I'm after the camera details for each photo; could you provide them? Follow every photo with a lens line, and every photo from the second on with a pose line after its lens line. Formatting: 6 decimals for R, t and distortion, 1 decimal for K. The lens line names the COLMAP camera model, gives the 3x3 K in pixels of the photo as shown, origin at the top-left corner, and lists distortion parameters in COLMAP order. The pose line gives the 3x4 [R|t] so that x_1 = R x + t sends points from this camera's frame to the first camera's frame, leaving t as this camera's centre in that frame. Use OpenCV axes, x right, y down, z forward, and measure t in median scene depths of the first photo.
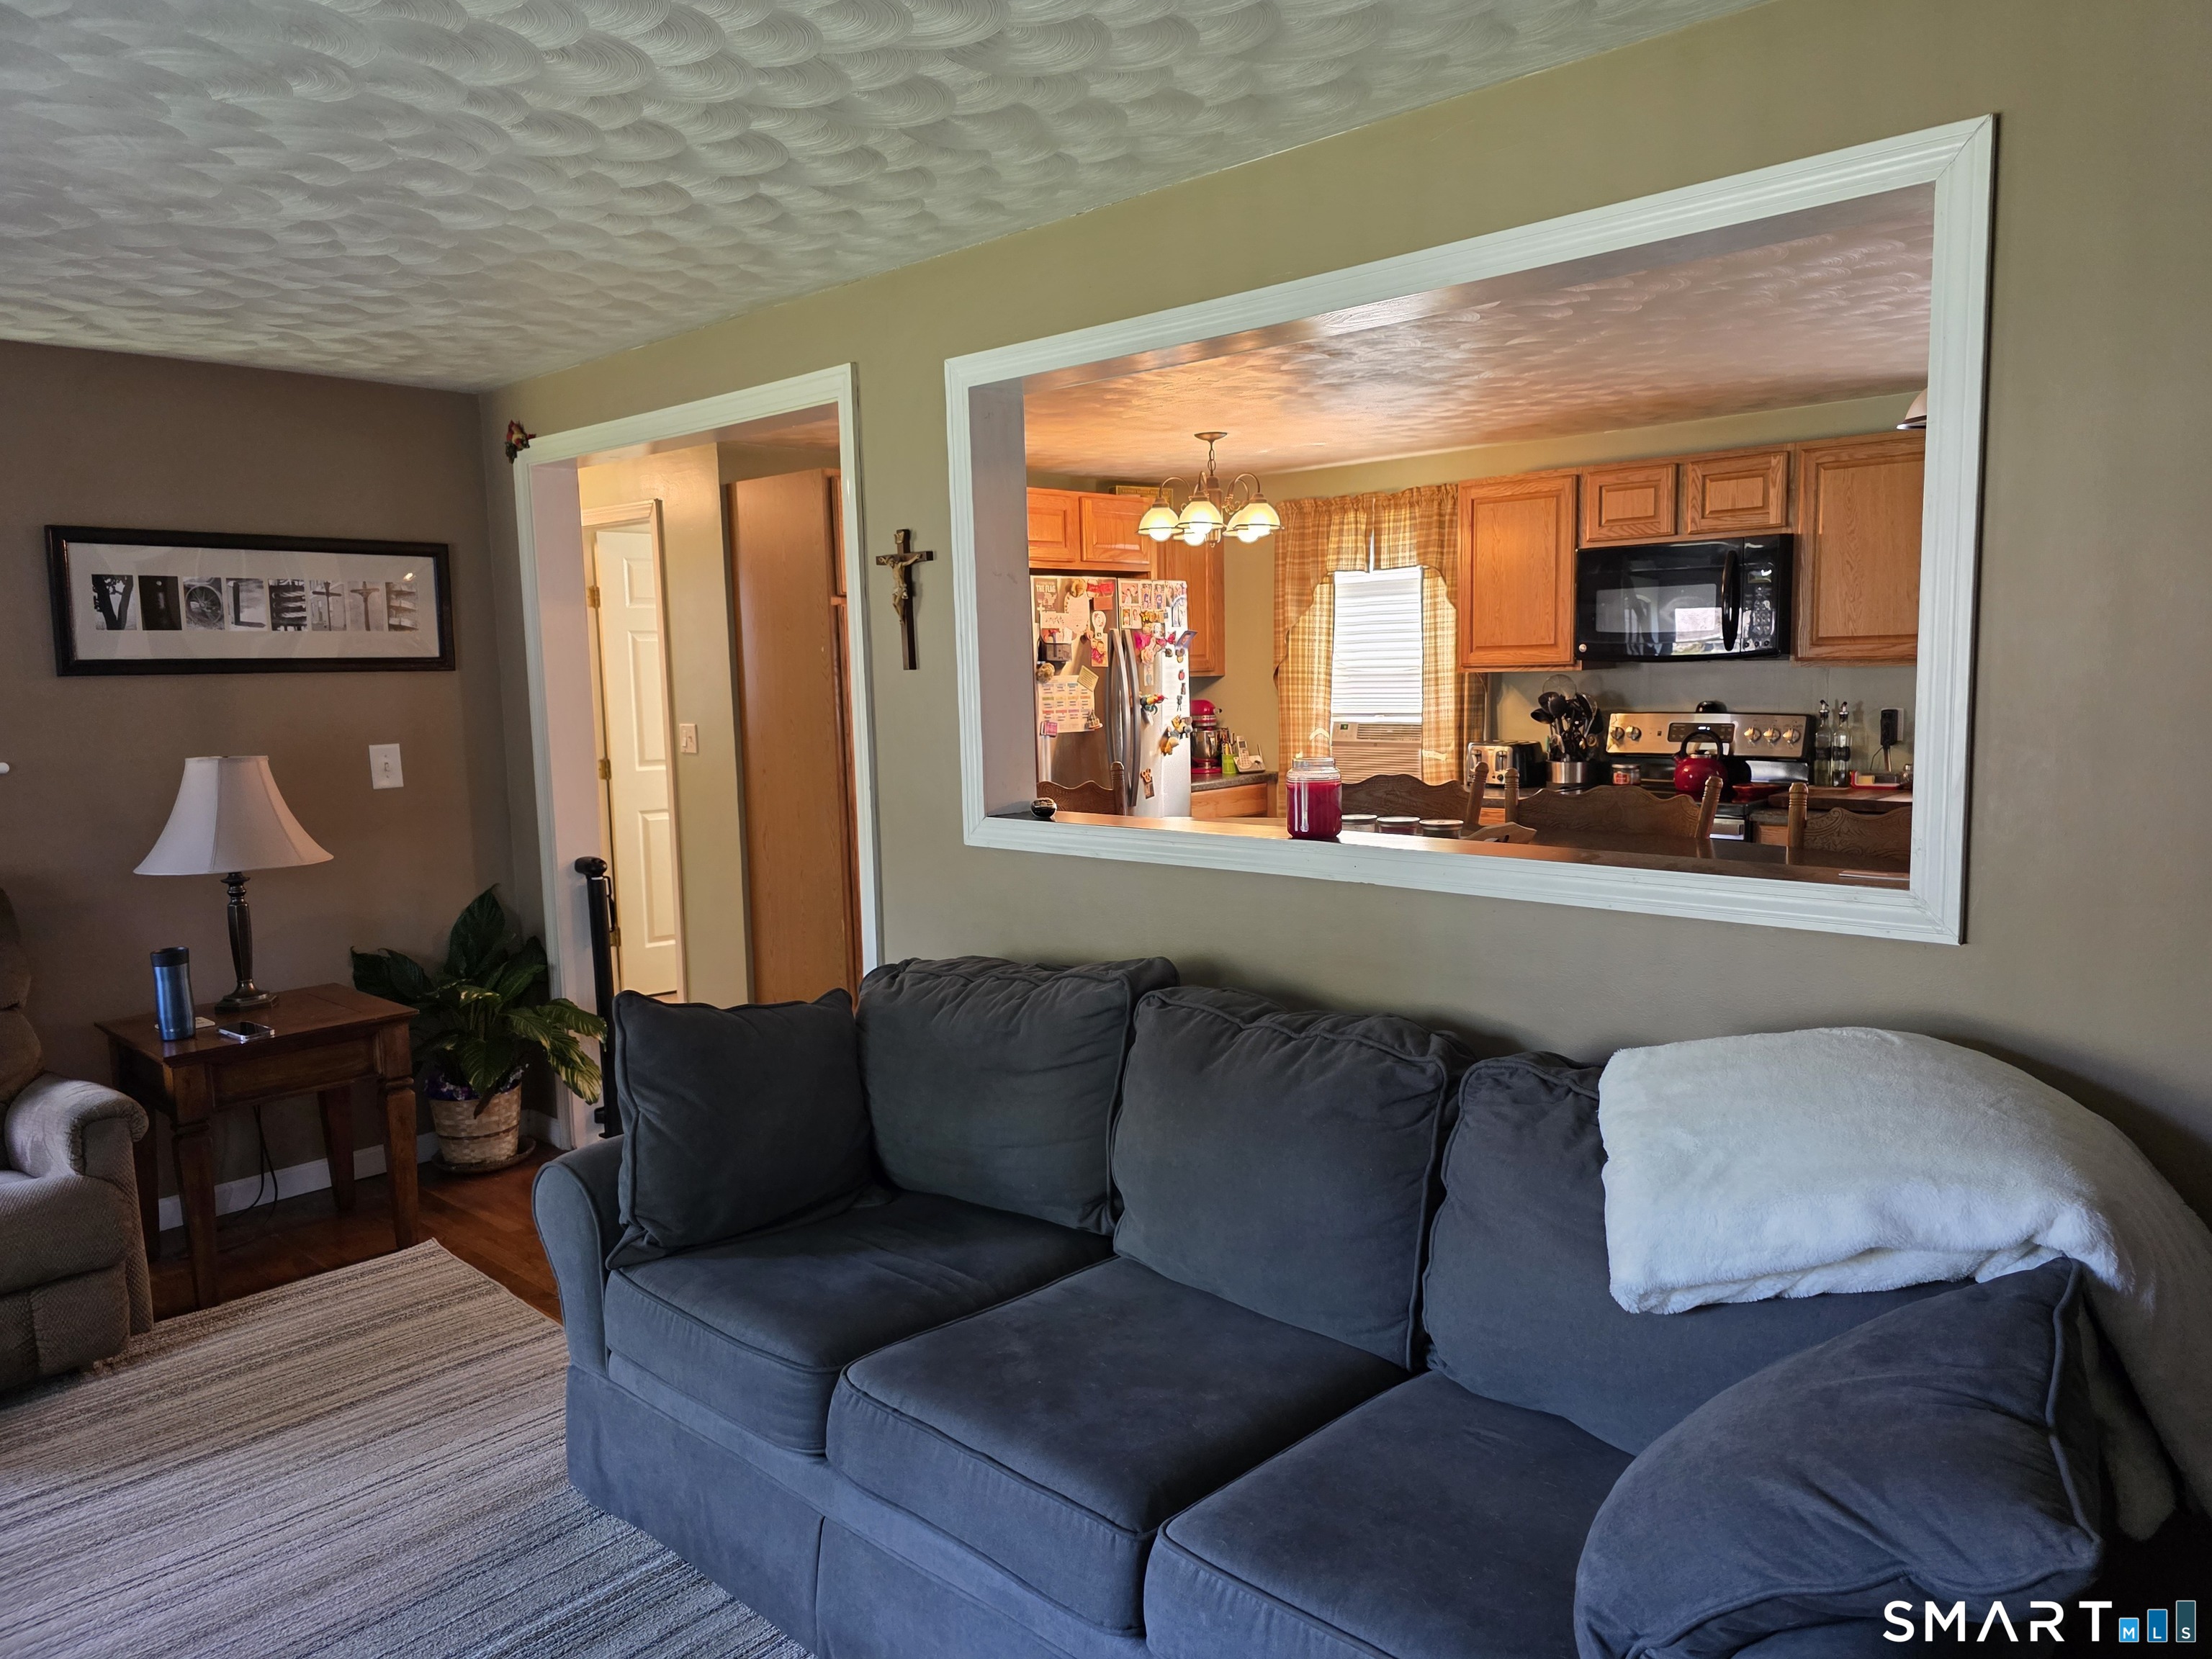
lens RADIAL K [[1484.9, 0, 1132.8], [0, 1484.9, 826.9], [0, 0, 1]] dist [0.062107, -0.059440]
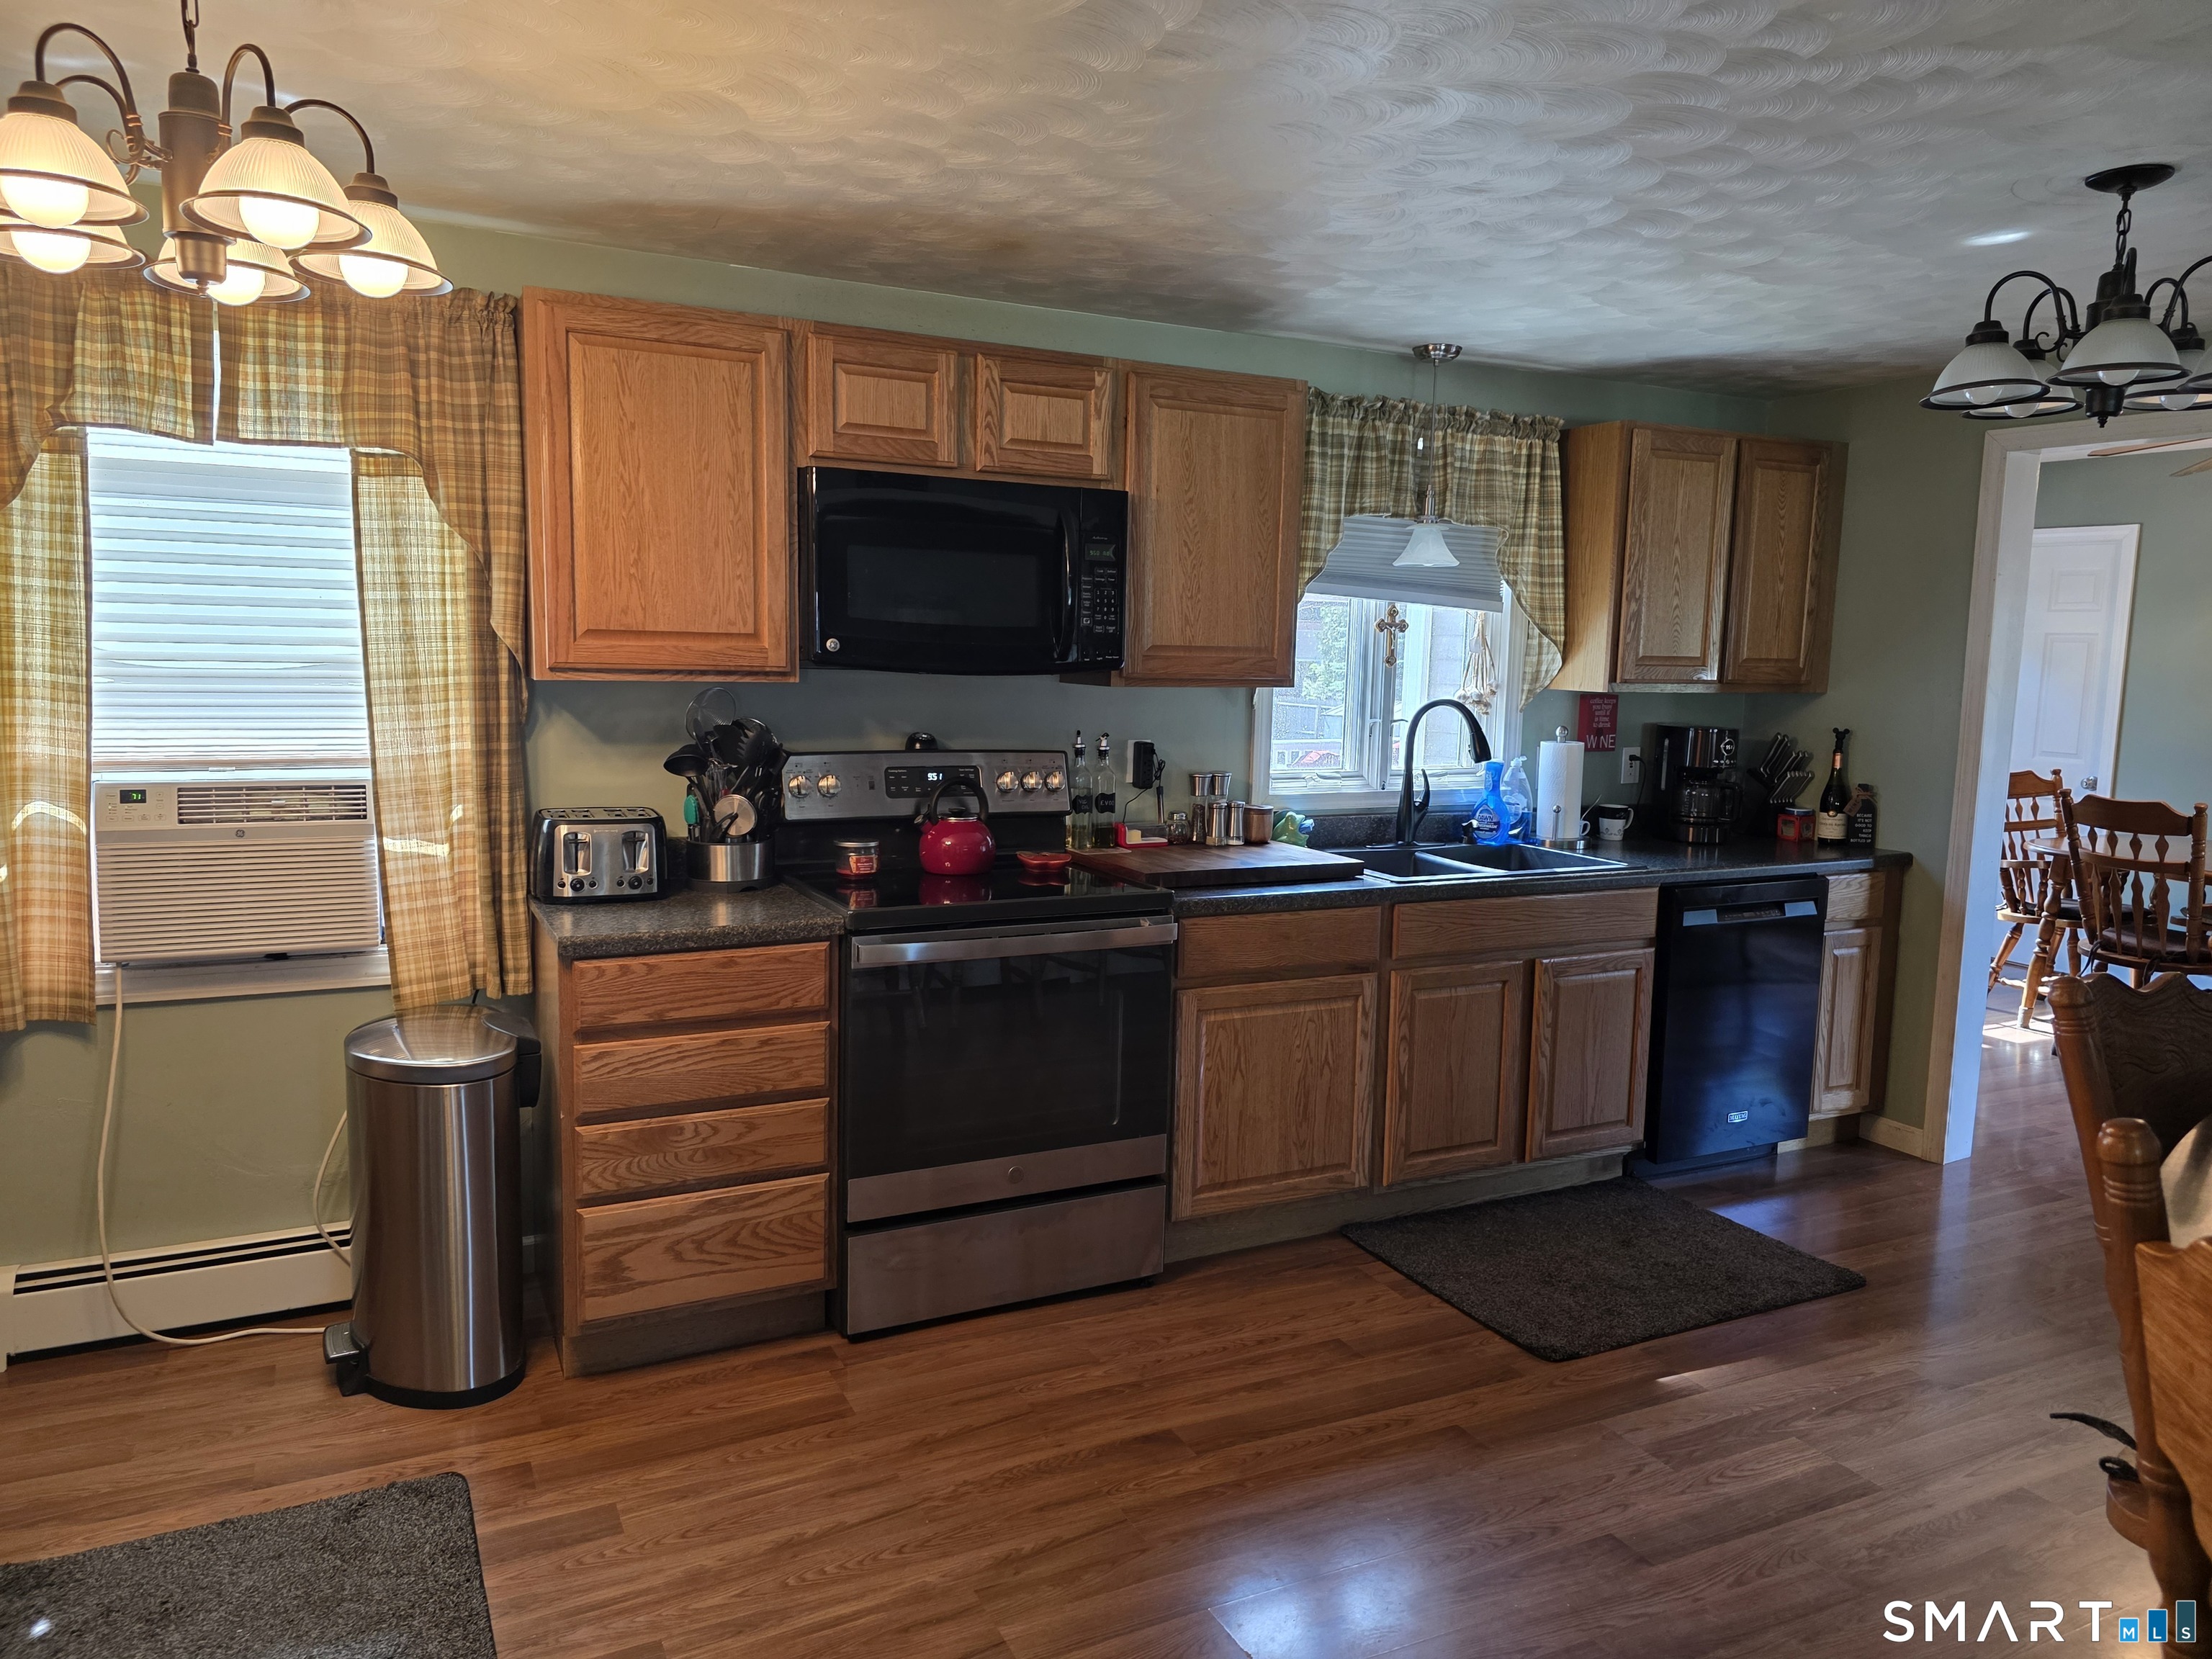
lens RADIAL K [[1484.9, 0, 1090.2], [0, 1484.9, 835.2], [0, 0, 1]] dist [0.062107, -0.059440]
pose [[0.359733, -0.088611, 0.928838, -0.279147], [0.073434, 0.995081, 0.066490, -0.110697], [-0.930161, 0.044290, 0.364471, 1.002017]]
